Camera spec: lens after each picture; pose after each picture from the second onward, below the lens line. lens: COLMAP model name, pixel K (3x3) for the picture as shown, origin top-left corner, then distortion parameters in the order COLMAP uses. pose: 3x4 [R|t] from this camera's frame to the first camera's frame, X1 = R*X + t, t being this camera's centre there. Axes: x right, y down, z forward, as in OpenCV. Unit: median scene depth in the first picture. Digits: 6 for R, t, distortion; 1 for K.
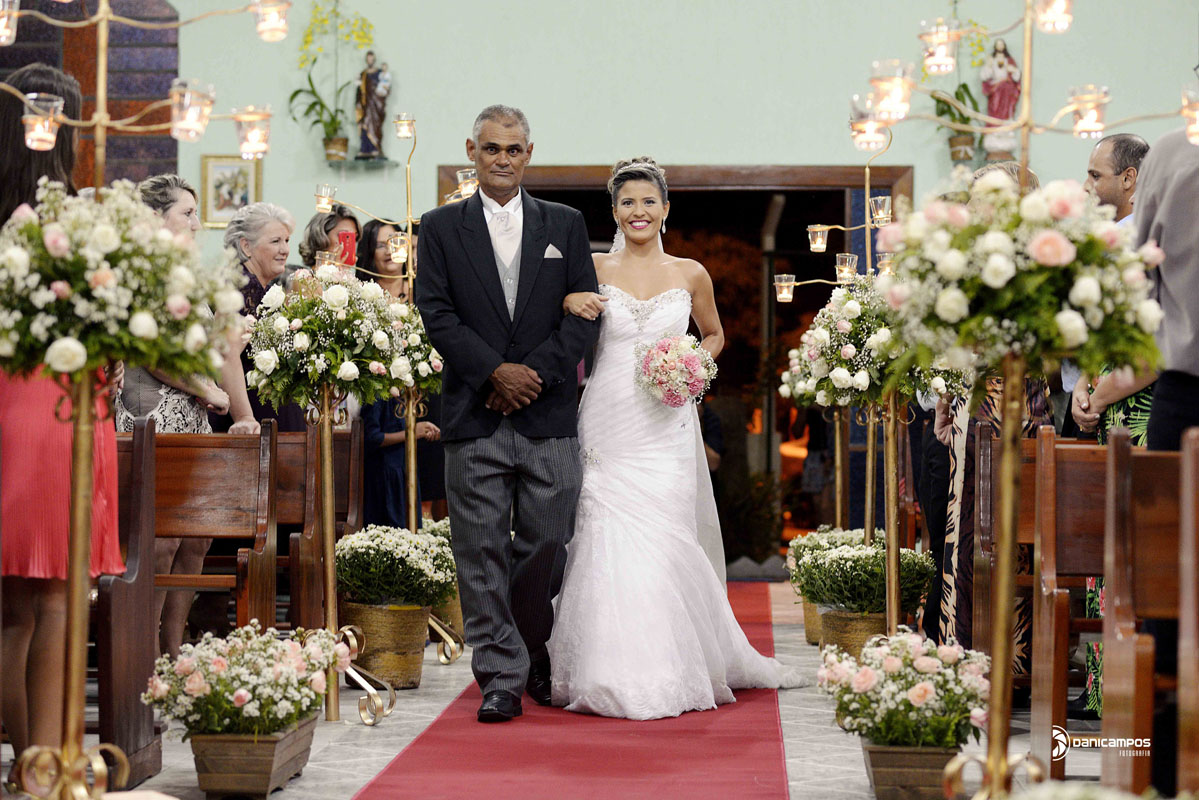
lens RADIAL K [[3042.6, 0, 597.1], [0, 3042.6, 403.6], [0, 0, 1]] dist [0.020915, 0.000000]
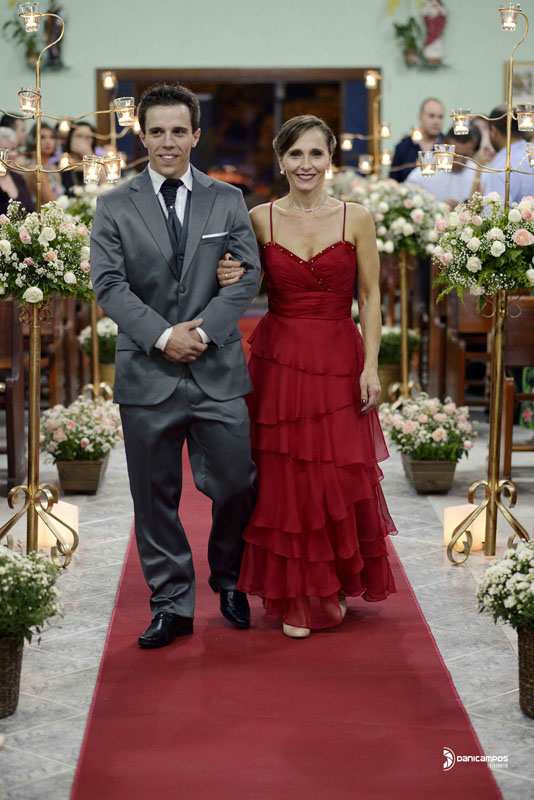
lens RADIAL K [[2030.1, 0, 268.3], [0, 2030.1, 398.5], [0, 0, 1]] dist [0.020915, 0.000000]
pose [[0.997251, -0.018699, 0.071697, -0.093748], [0.009373, 0.991696, 0.128266, -0.093825], [-0.073500, -0.127241, 0.989145, -0.267037]]
